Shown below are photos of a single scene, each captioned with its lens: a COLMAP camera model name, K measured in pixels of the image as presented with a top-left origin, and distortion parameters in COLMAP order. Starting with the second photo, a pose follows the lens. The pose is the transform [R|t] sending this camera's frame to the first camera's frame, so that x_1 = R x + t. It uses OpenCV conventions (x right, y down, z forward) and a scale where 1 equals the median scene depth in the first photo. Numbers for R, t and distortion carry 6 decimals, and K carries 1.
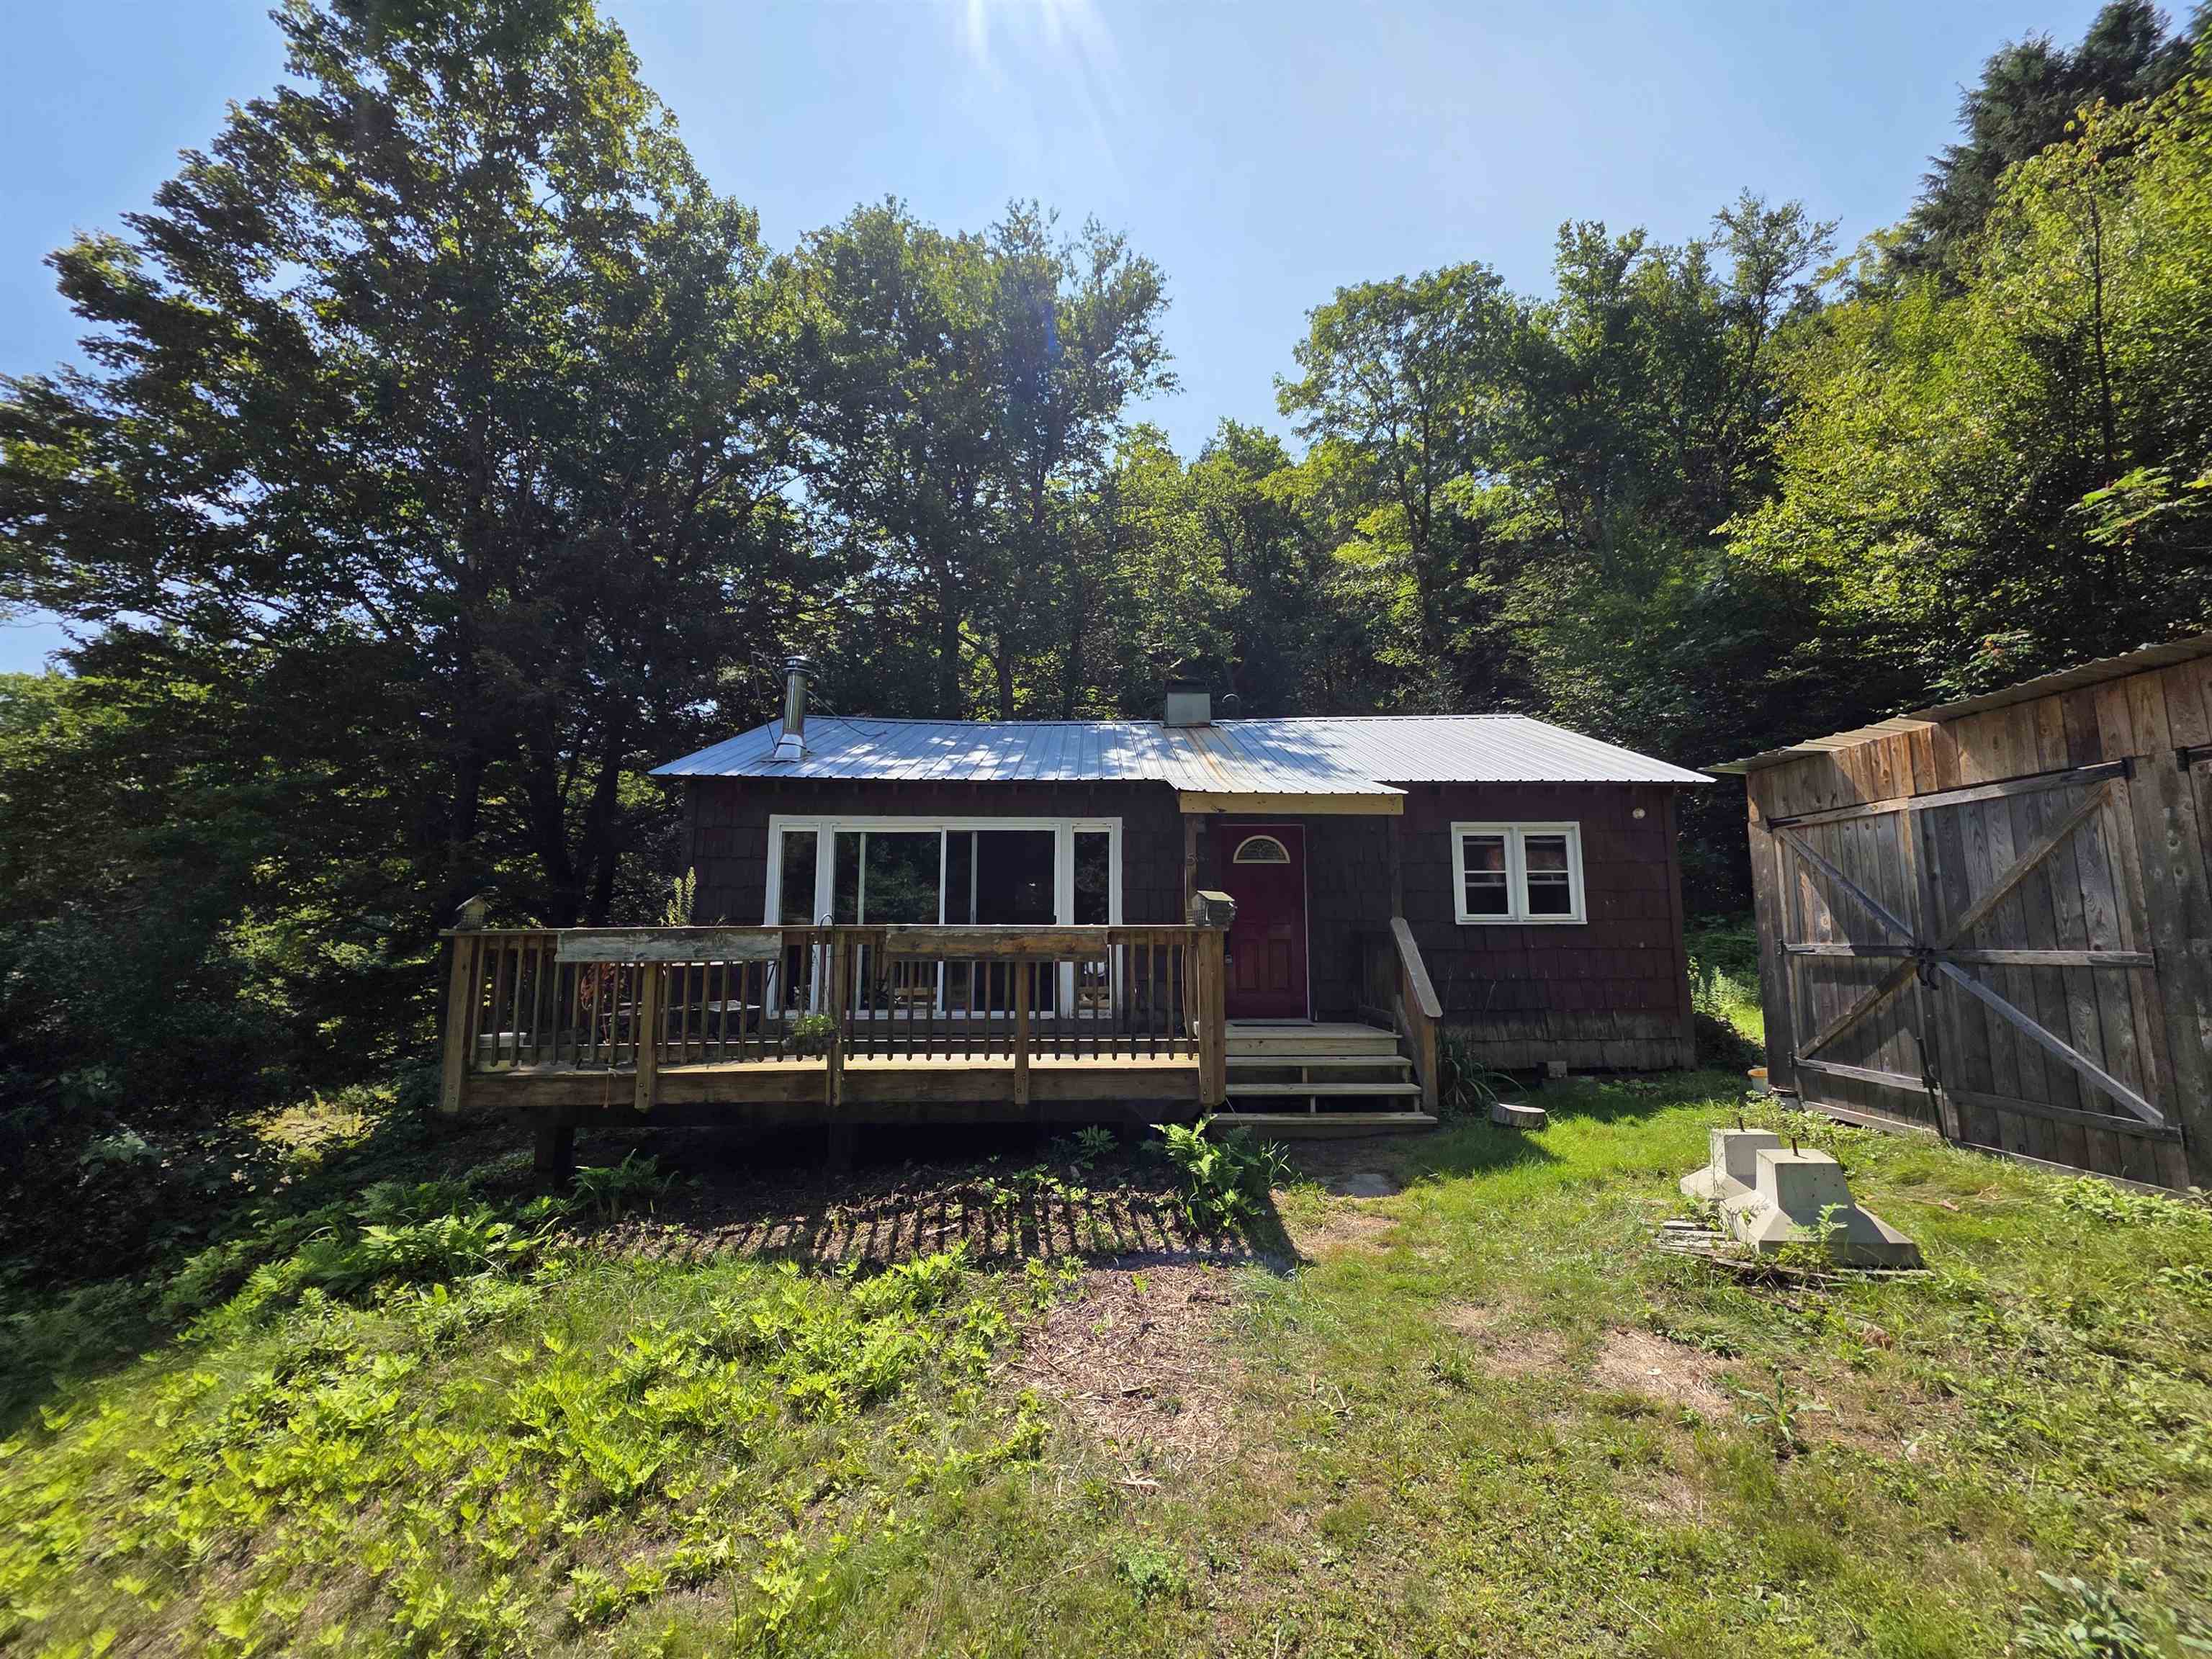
lens RADIAL K [[882.5, 0, 1118.6], [0, 882.5, 821.6], [0, 0, 1]] dist [0.007832, -0.000440]
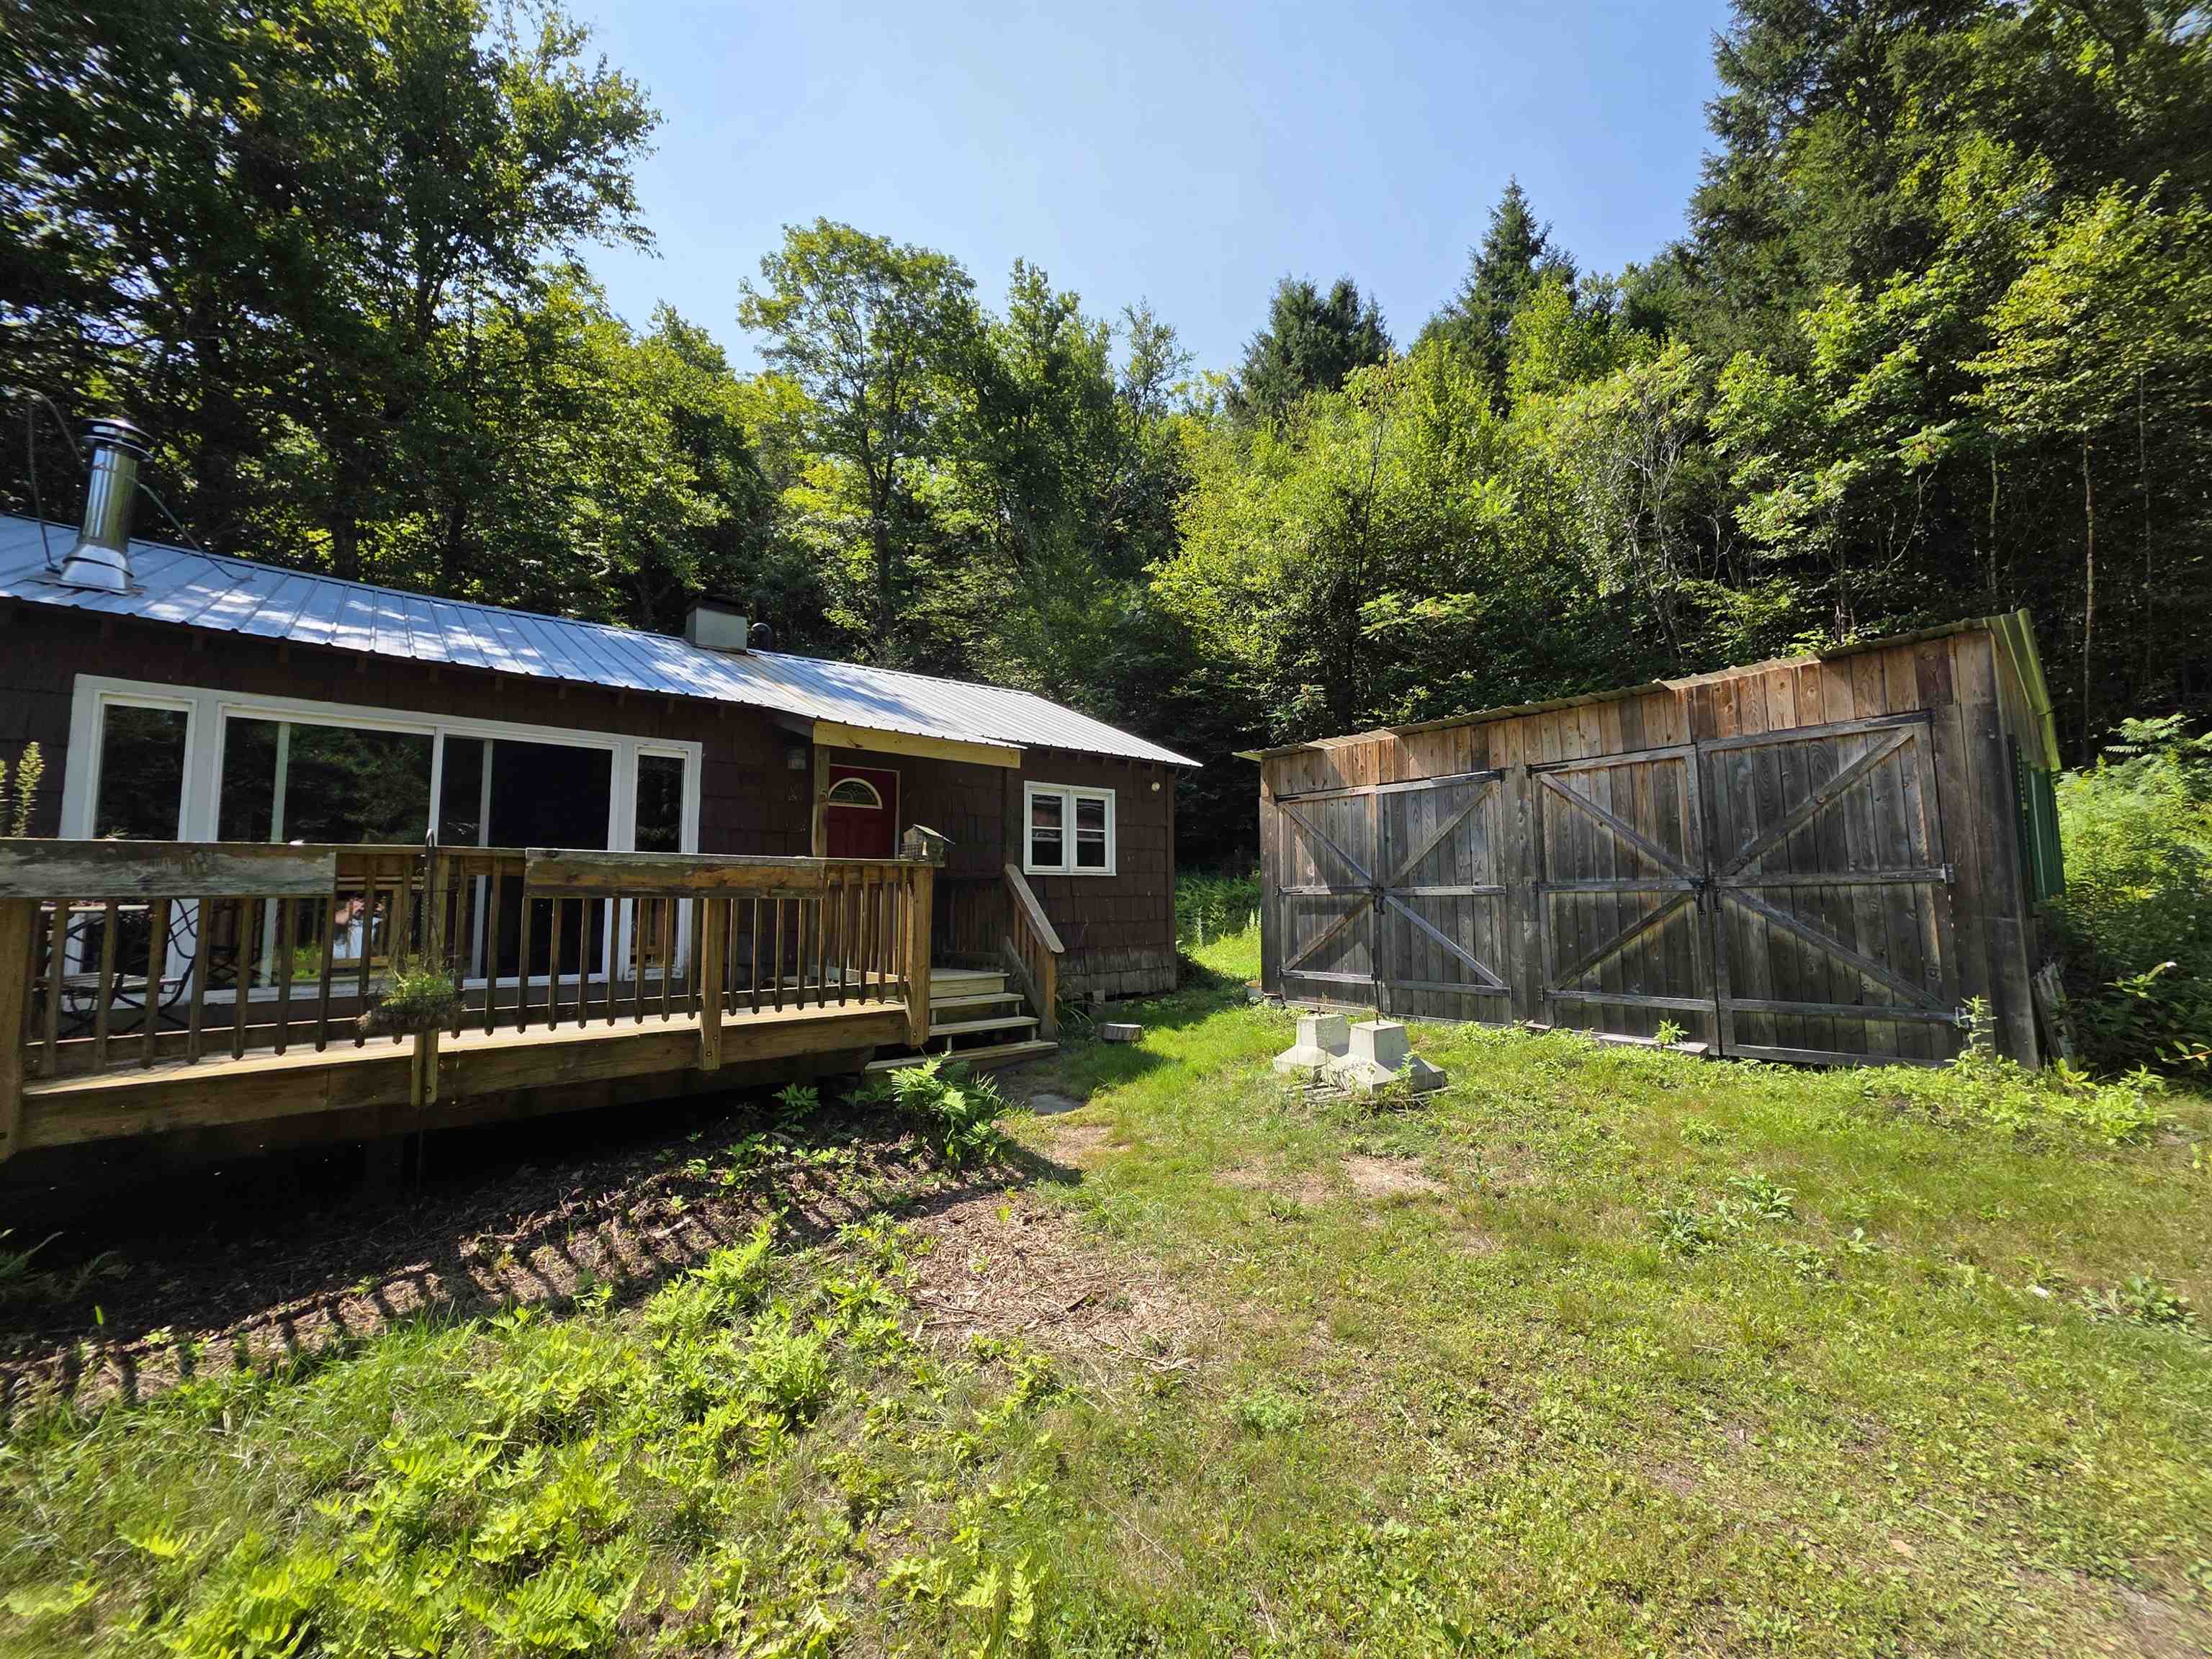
lens RADIAL K [[882.5, 0, 1111.9], [0, 882.5, 823.3], [0, 0, 1]] dist [0.007832, -0.000440]
pose [[0.775219, 0.052636, 0.629496, -0.295453], [-0.076648, 0.996997, 0.011027, 0.043116], [-0.627026, -0.056798, 0.776925, 0.112238]]
